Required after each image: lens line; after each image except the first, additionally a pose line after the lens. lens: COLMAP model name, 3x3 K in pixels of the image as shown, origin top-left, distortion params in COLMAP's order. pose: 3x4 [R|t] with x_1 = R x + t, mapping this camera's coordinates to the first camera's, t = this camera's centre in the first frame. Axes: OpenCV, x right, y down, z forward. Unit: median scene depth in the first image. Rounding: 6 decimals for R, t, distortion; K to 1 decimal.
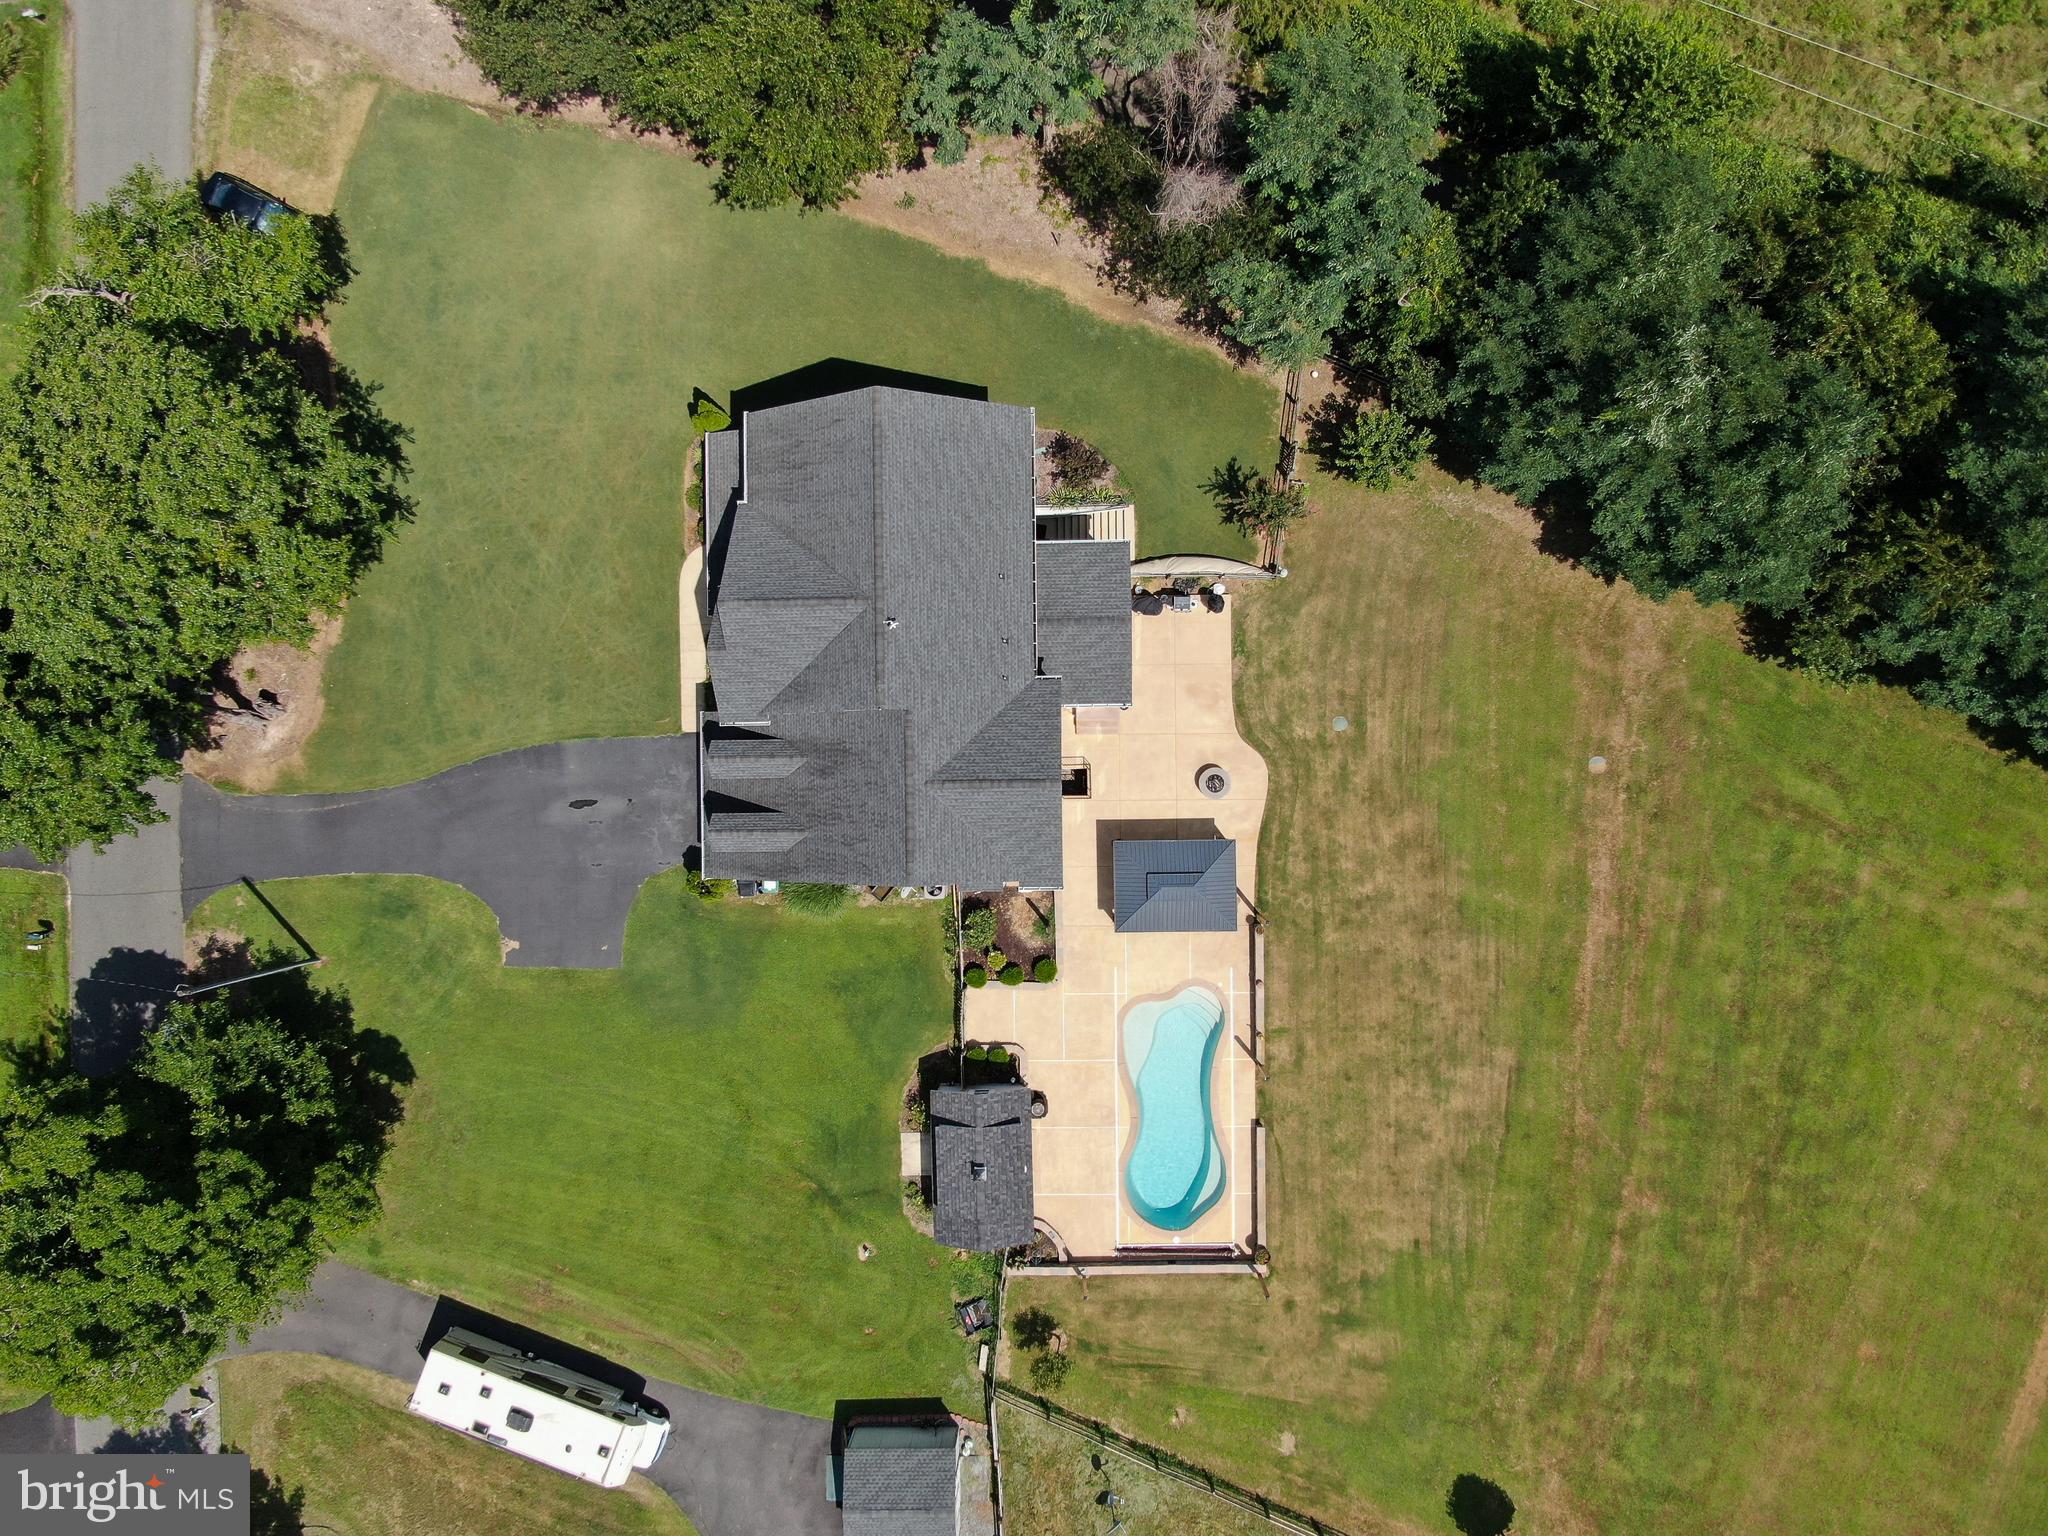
lens RADIAL K [[1495.4, 0, 1027.0], [0, 1495.4, 780.7], [0, 0, 1]] dist [-0.014652, 0.002346]
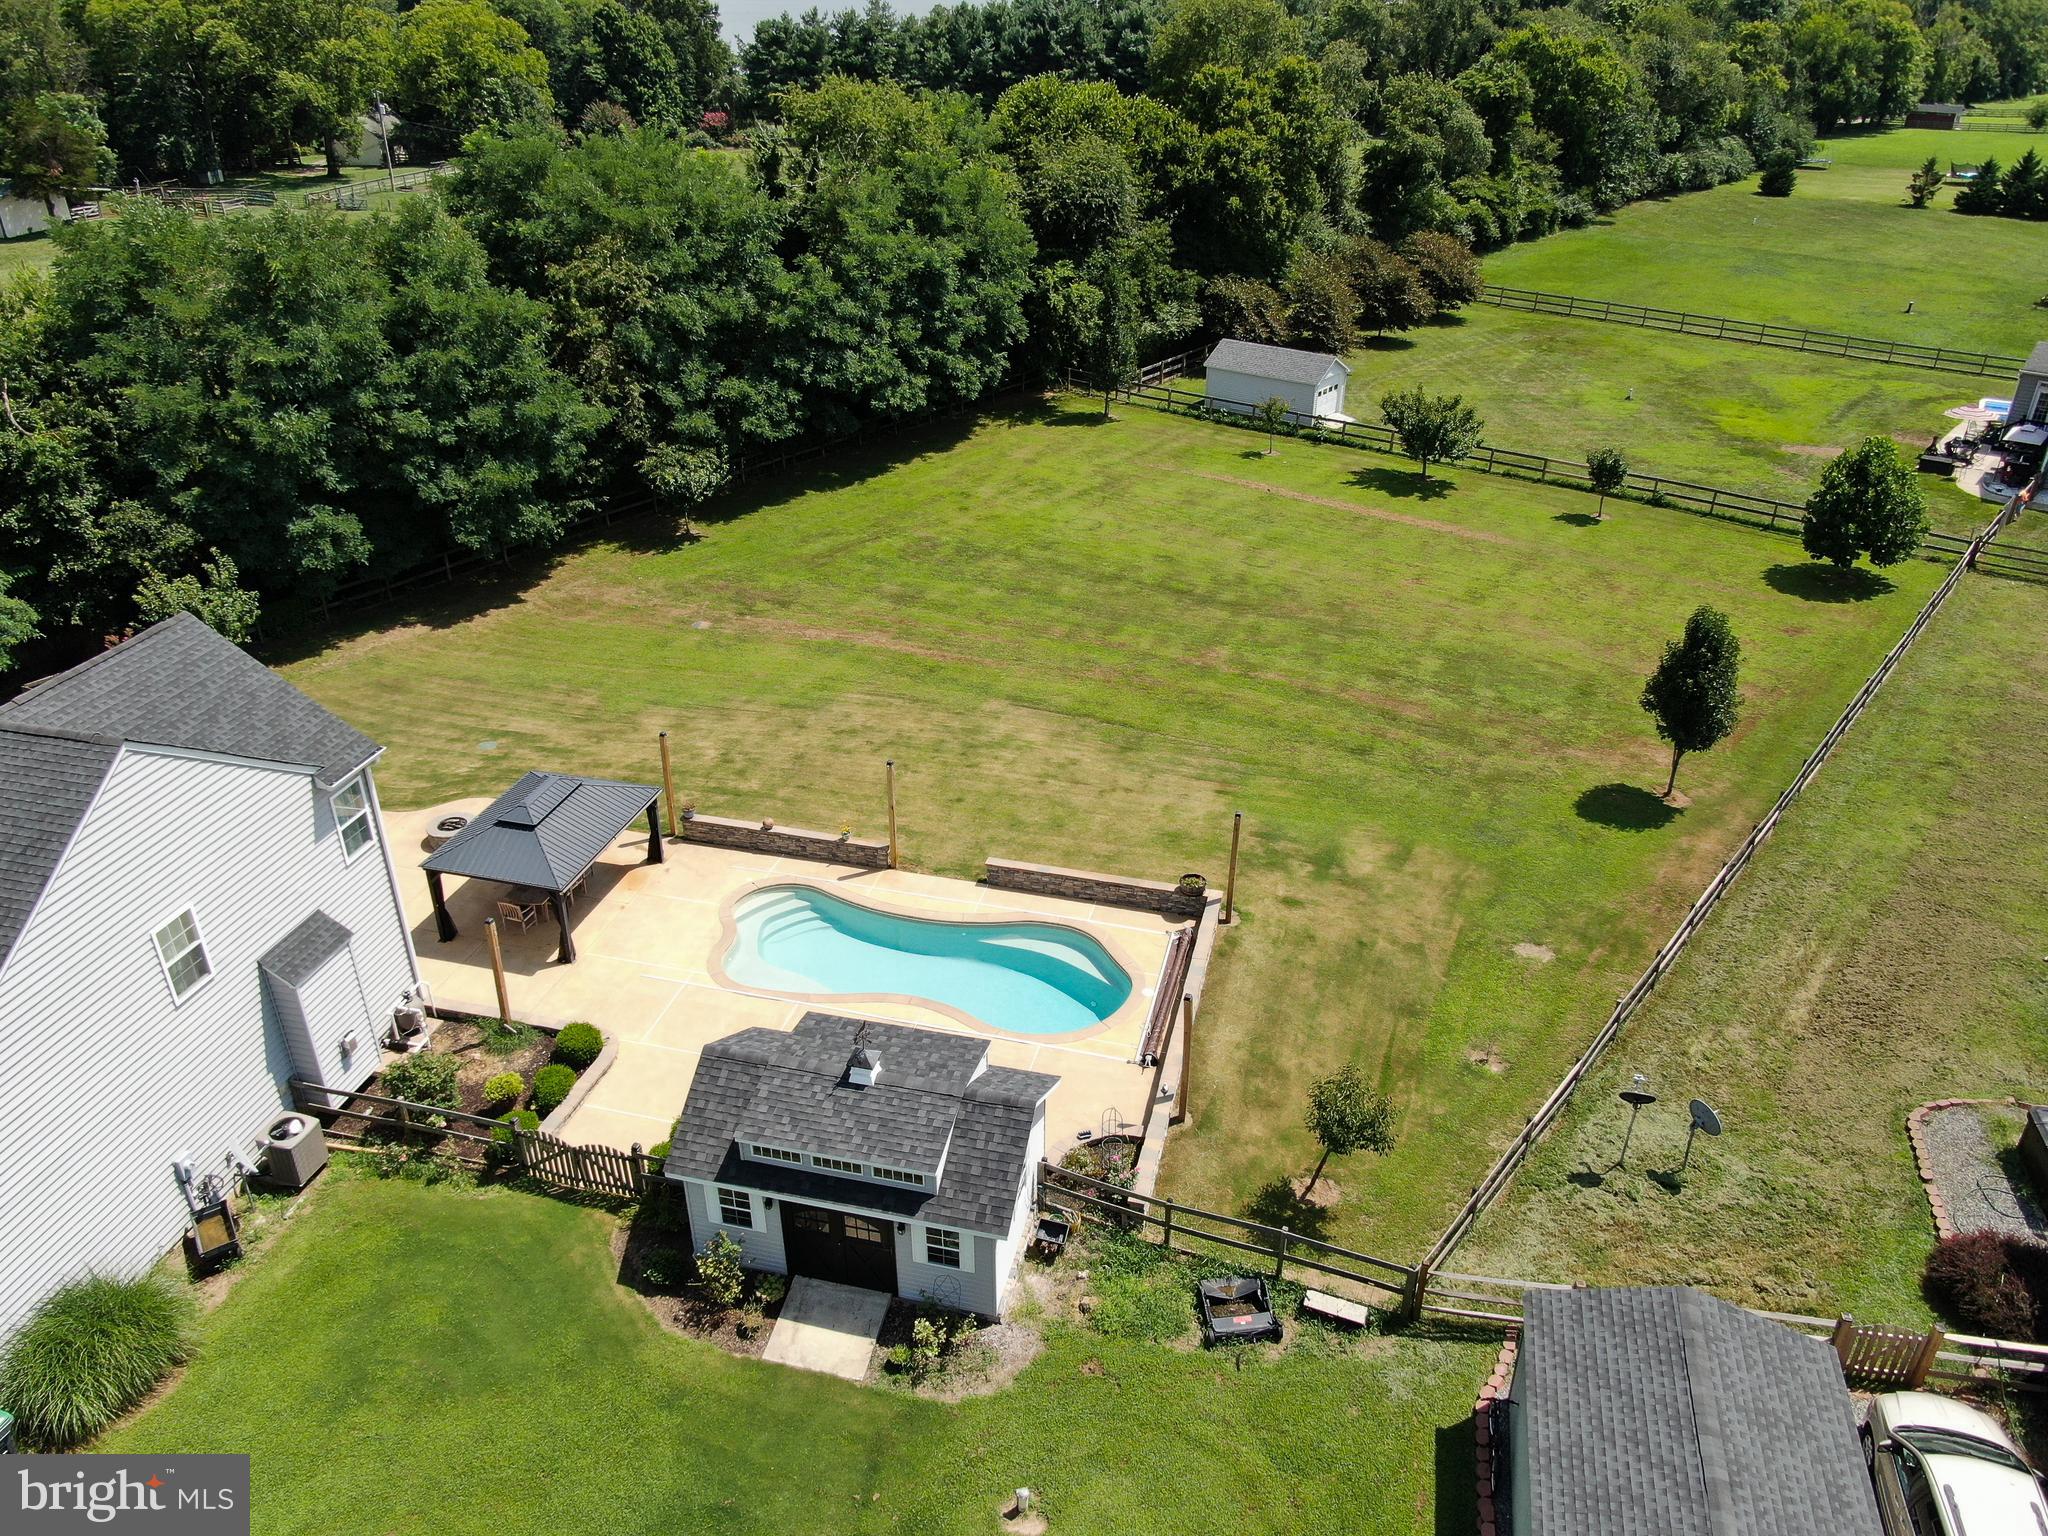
lens RADIAL K [[1495.4, 0, 1025.2], [0, 1495.4, 782.3], [0, 0, 1]] dist [-0.014652, 0.002346]
pose [[0.265550, -0.446273, 0.854590, -0.345318], [0.963931, 0.139326, -0.226770, 0.378503], [-0.017865, 0.883984, 0.467175, 0.678137]]
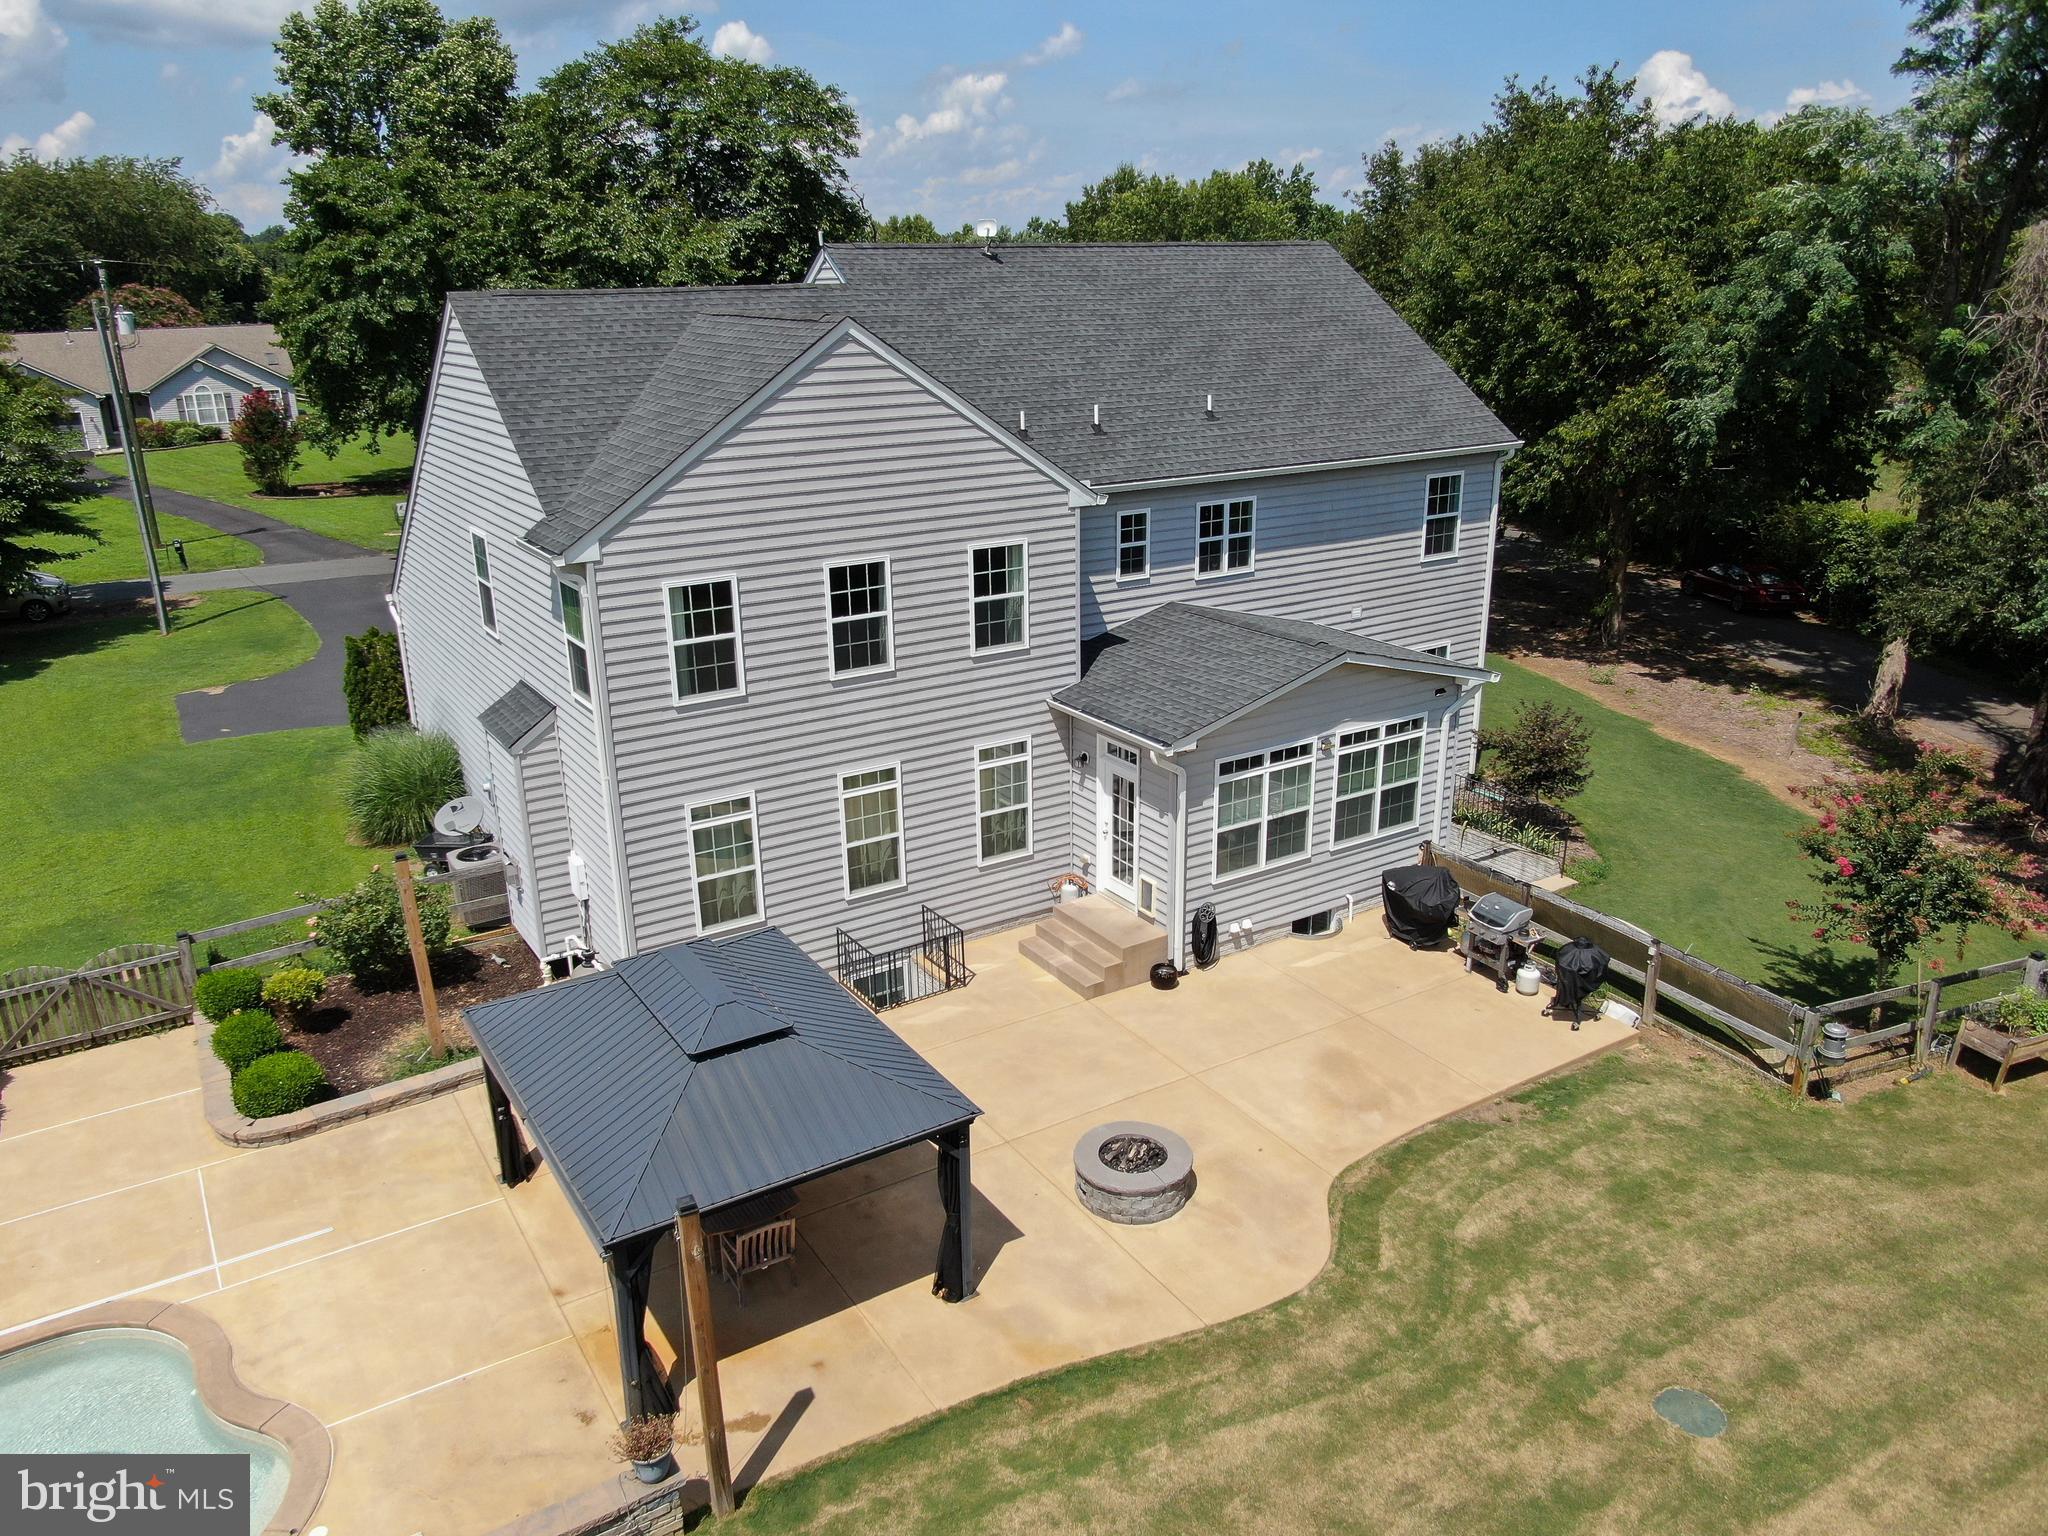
lens RADIAL K [[1495.4, 0, 1029.1], [0, 1495.4, 762.4], [0, 0, 1]] dist [-0.014652, 0.002346]
pose [[0.530770, 0.289547, -0.796521, 0.305760], [-0.847501, 0.187007, -0.496761, 0.135200], [0.005119, 0.938718, 0.344649, 0.839261]]
